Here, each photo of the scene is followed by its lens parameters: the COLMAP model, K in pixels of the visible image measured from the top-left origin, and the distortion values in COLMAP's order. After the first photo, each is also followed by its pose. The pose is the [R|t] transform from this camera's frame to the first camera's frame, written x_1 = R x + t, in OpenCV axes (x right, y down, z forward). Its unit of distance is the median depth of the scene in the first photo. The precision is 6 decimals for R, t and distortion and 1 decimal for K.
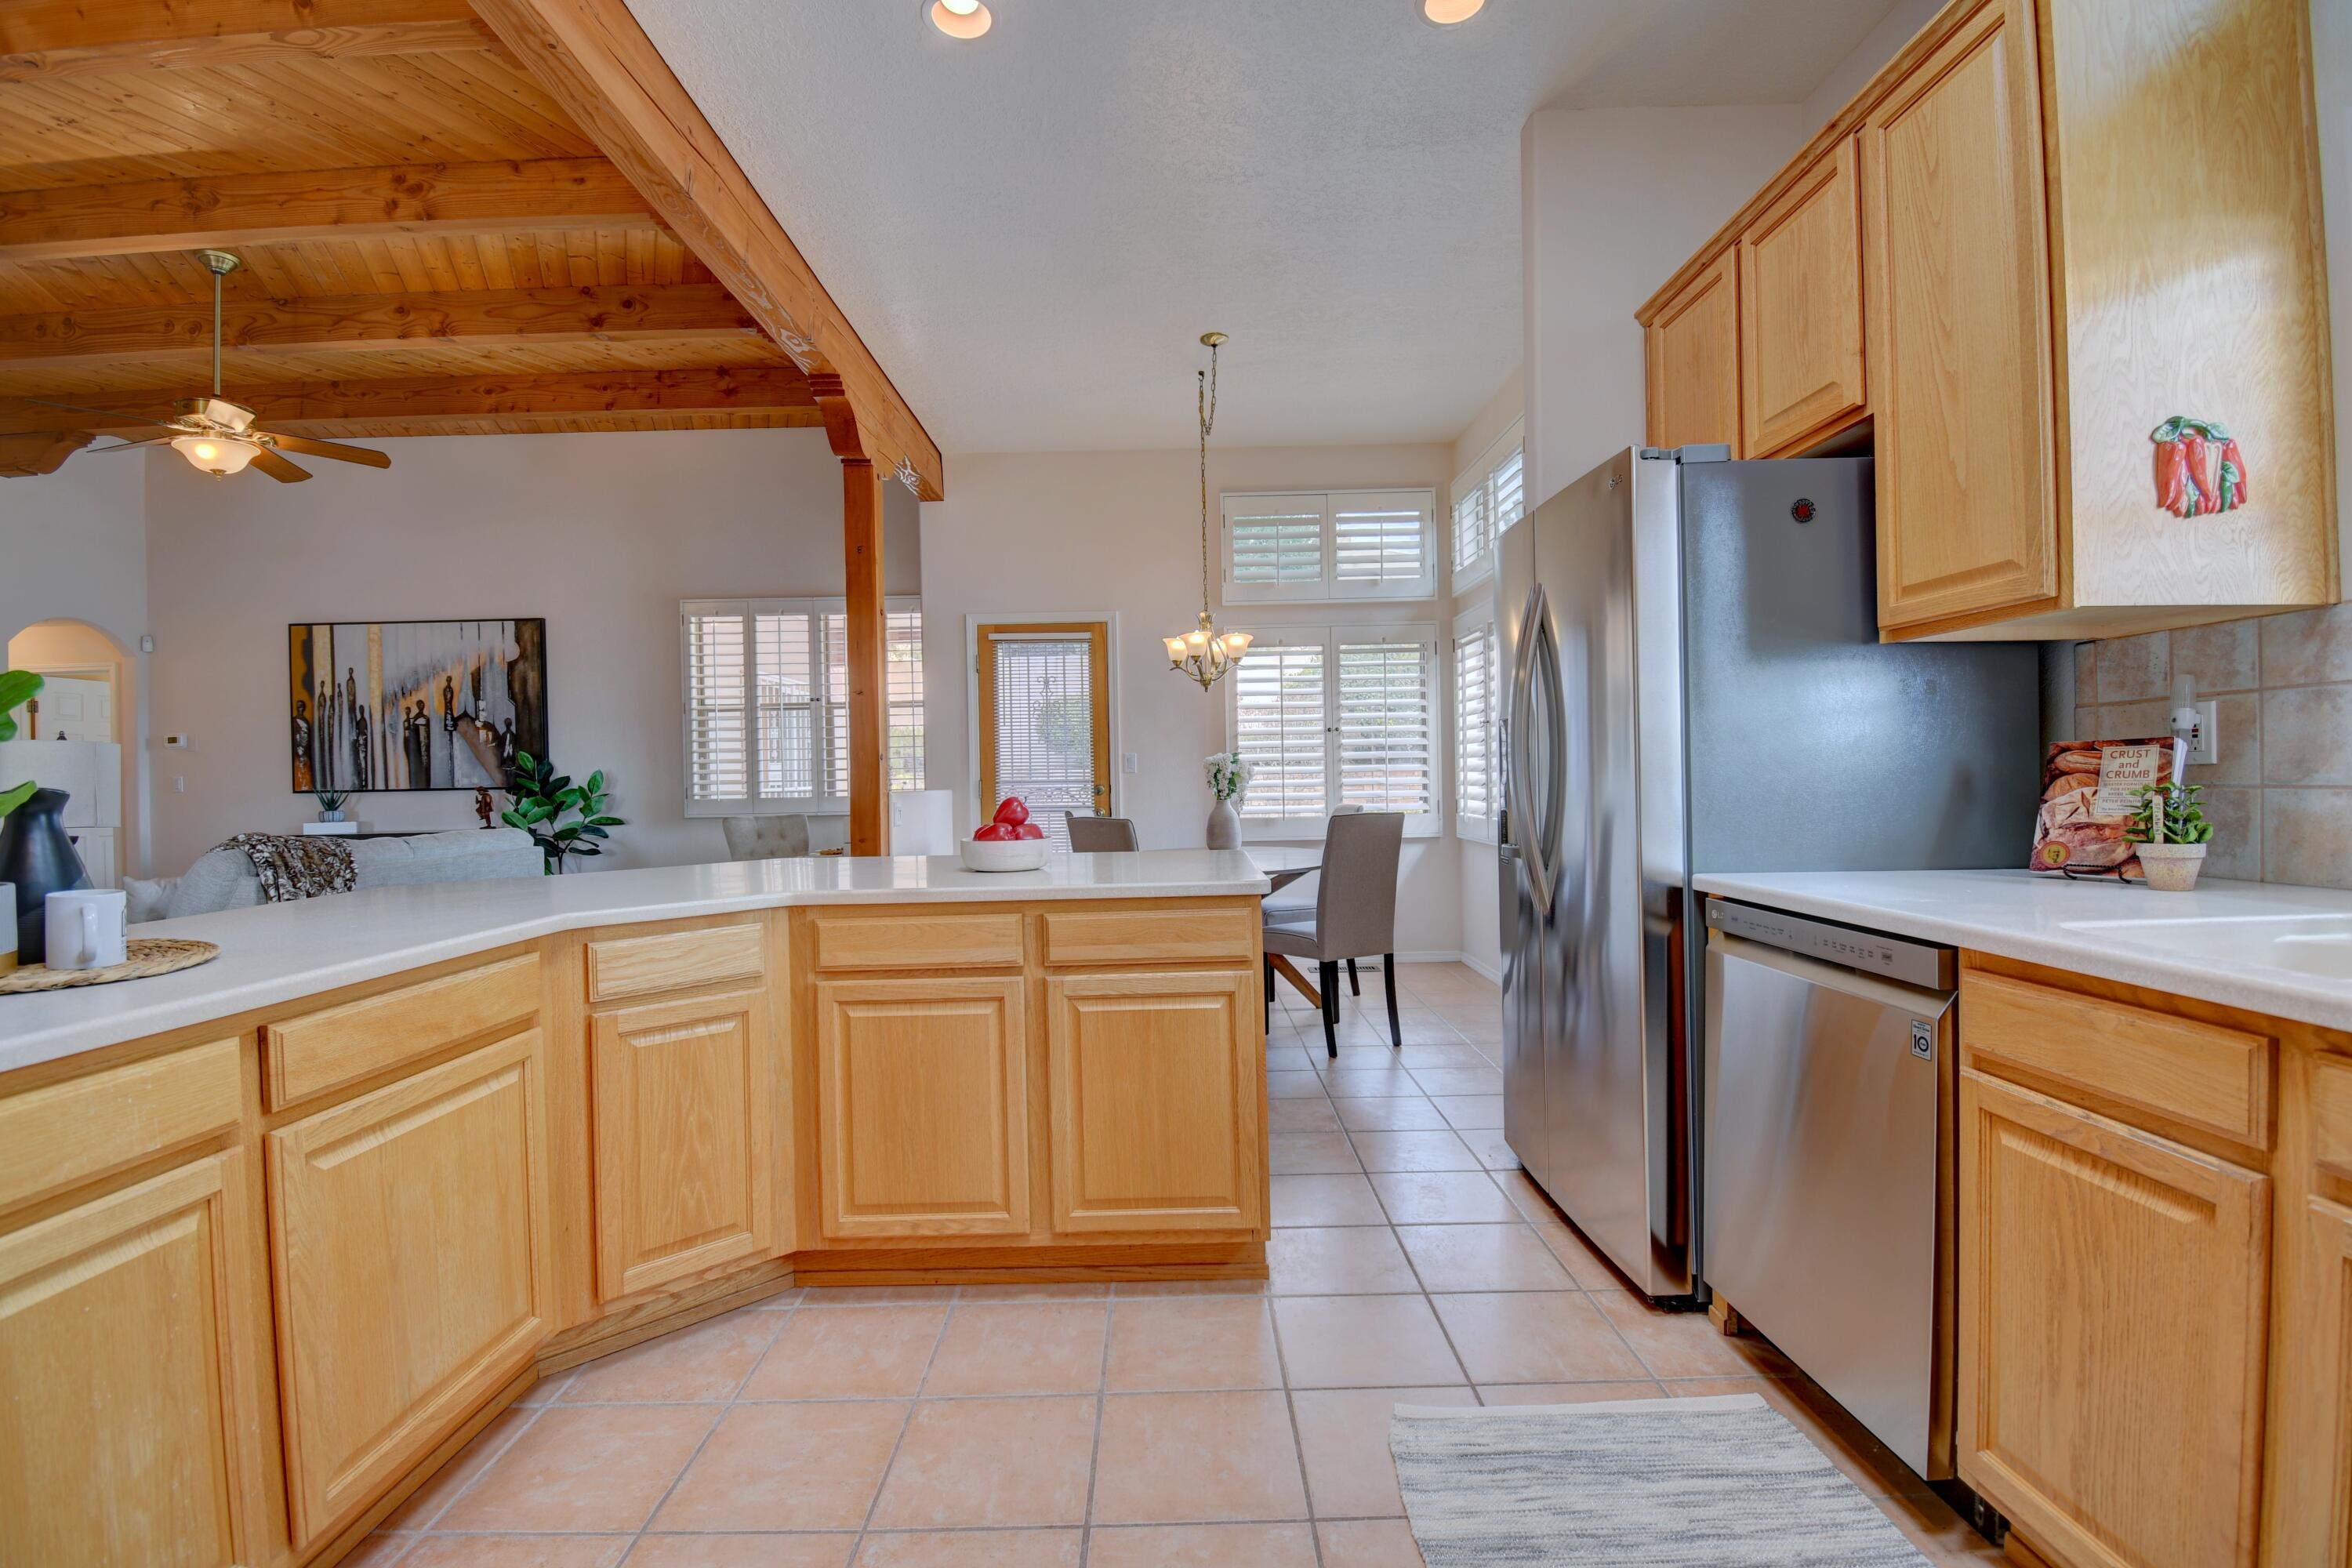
lens RADIAL K [[1033.9, 0, 1168.3], [0, 1033.9, 790.8], [0, 0, 1]] dist [-0.005416, -0.000974]
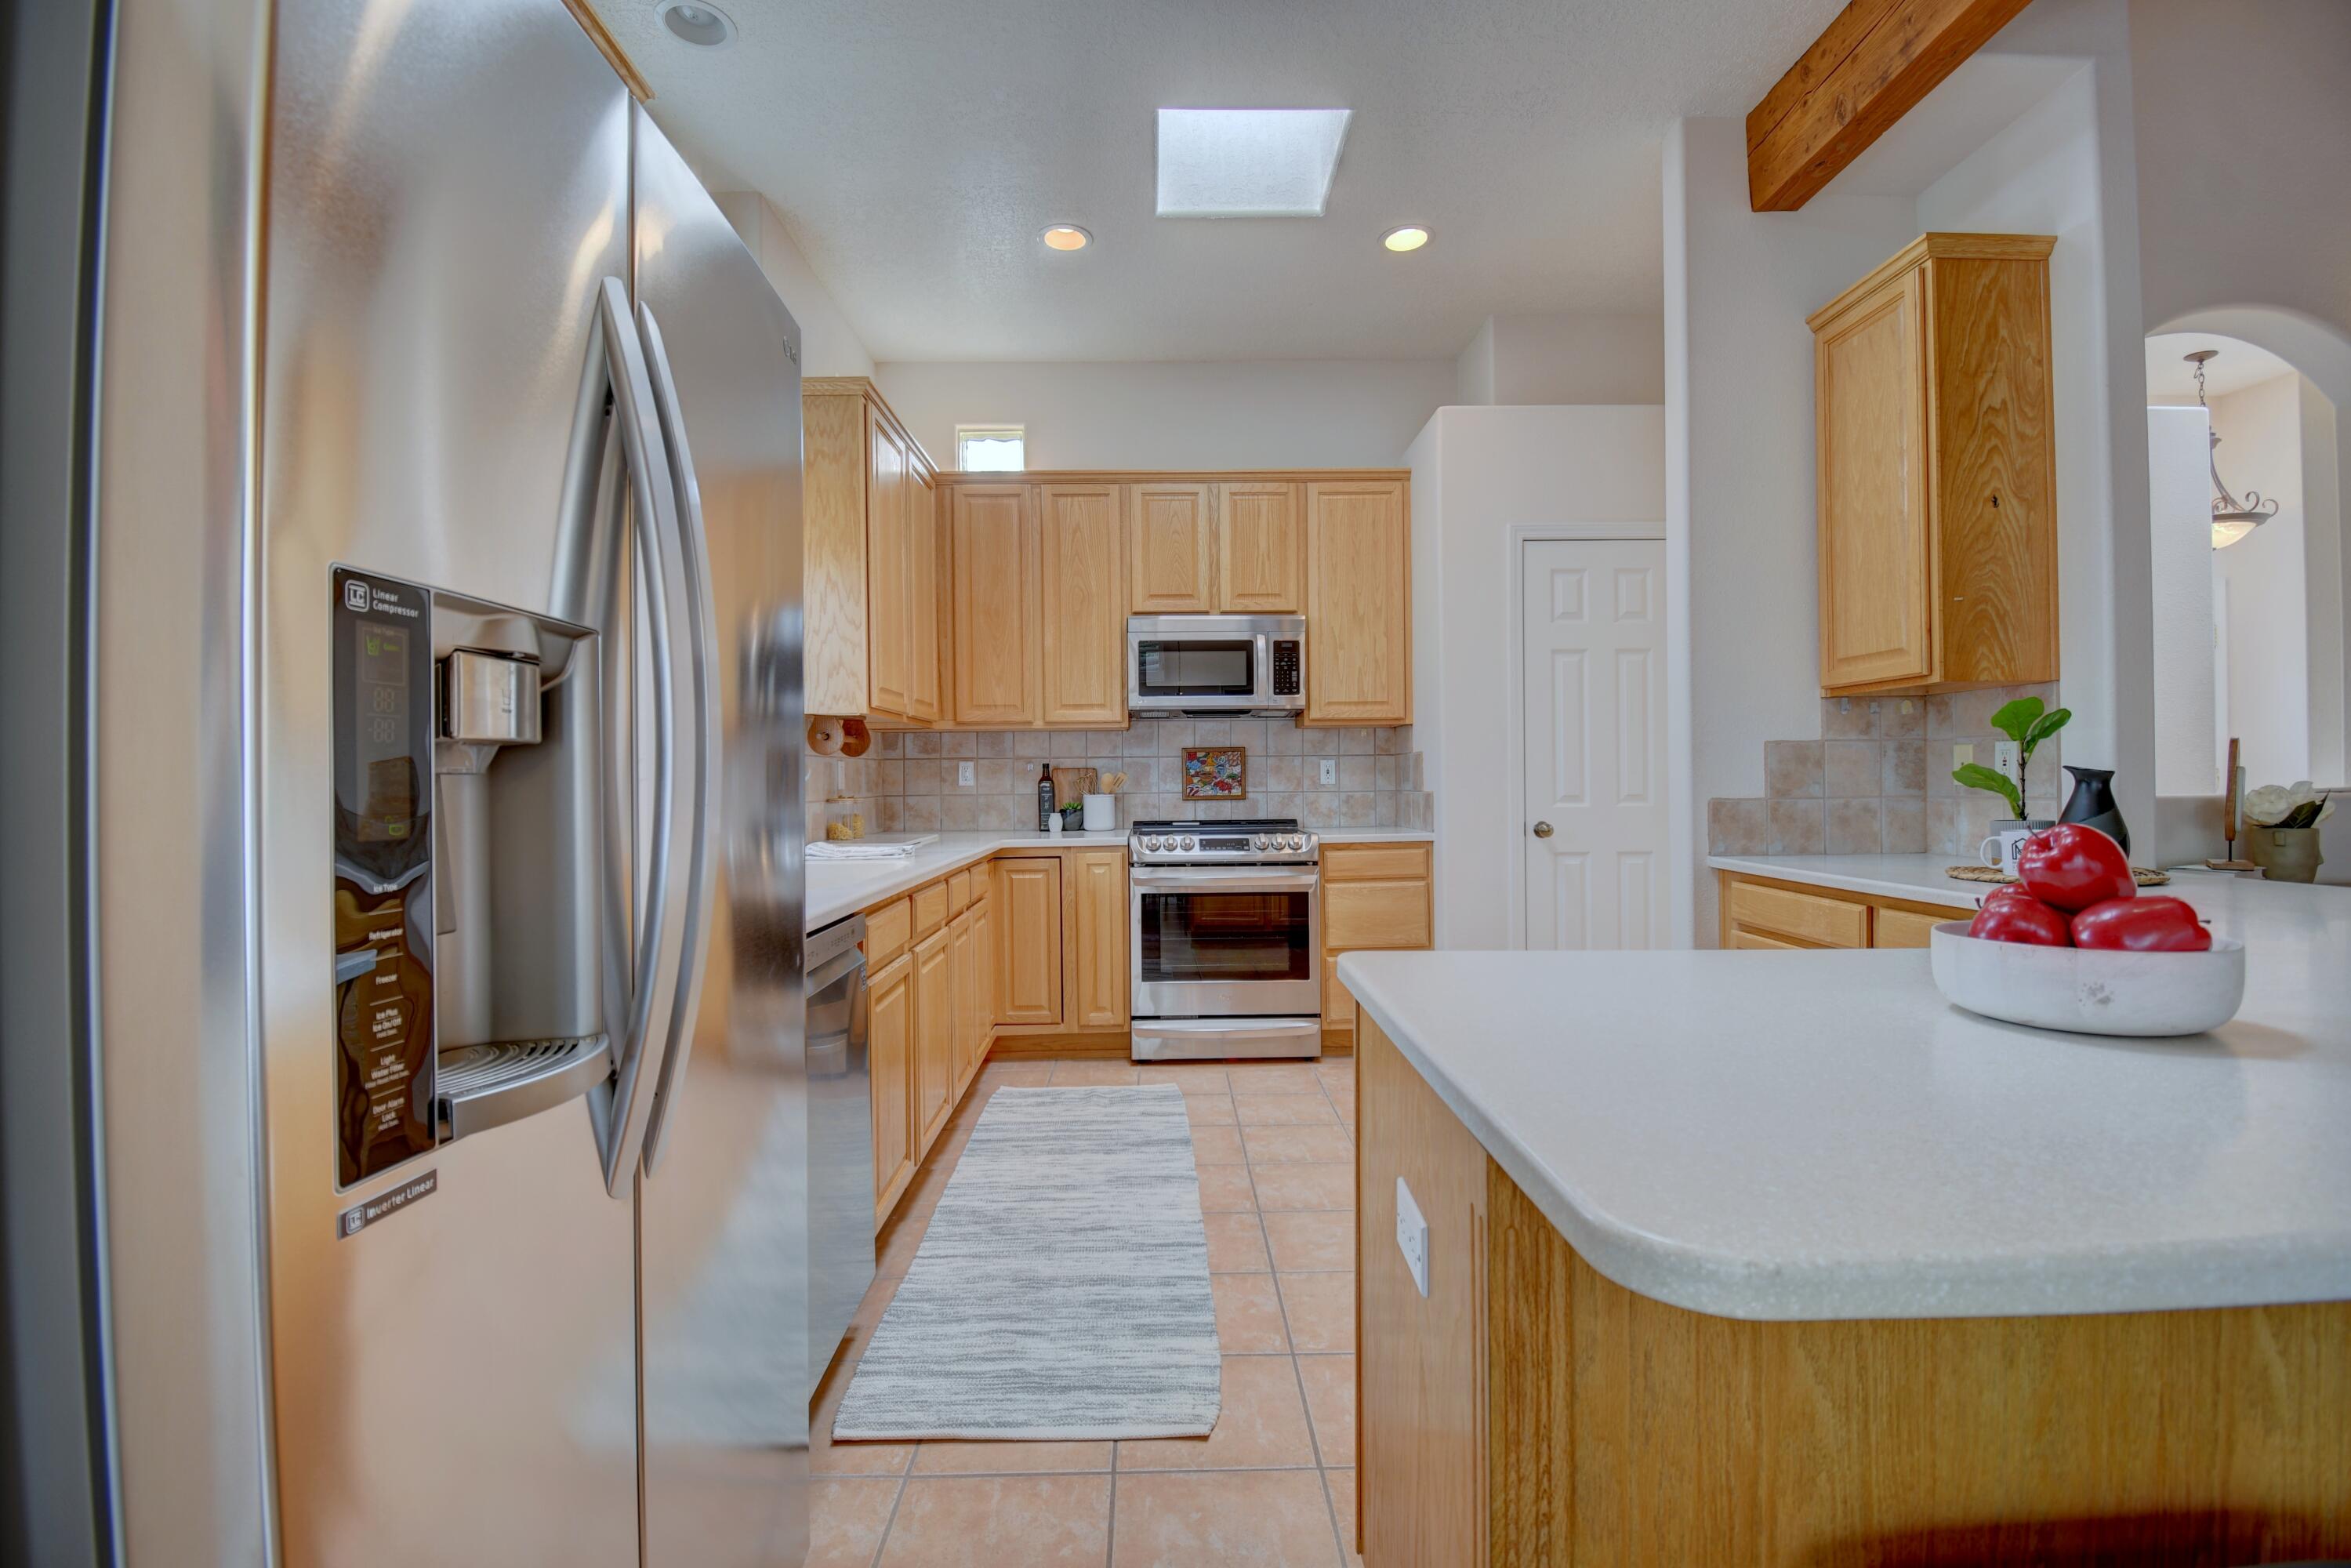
lens RADIAL K [[1033.5, 0, 1176.6], [0, 1033.5, 783.2], [0, 0, 1]] dist [-0.005416, -0.000974]
pose [[-0.999488, 0.031158, -0.007240, 0.267830], [0.031148, 0.999514, 0.001468, -0.021563], [0.007282, 0.001242, -0.999973, 2.256989]]
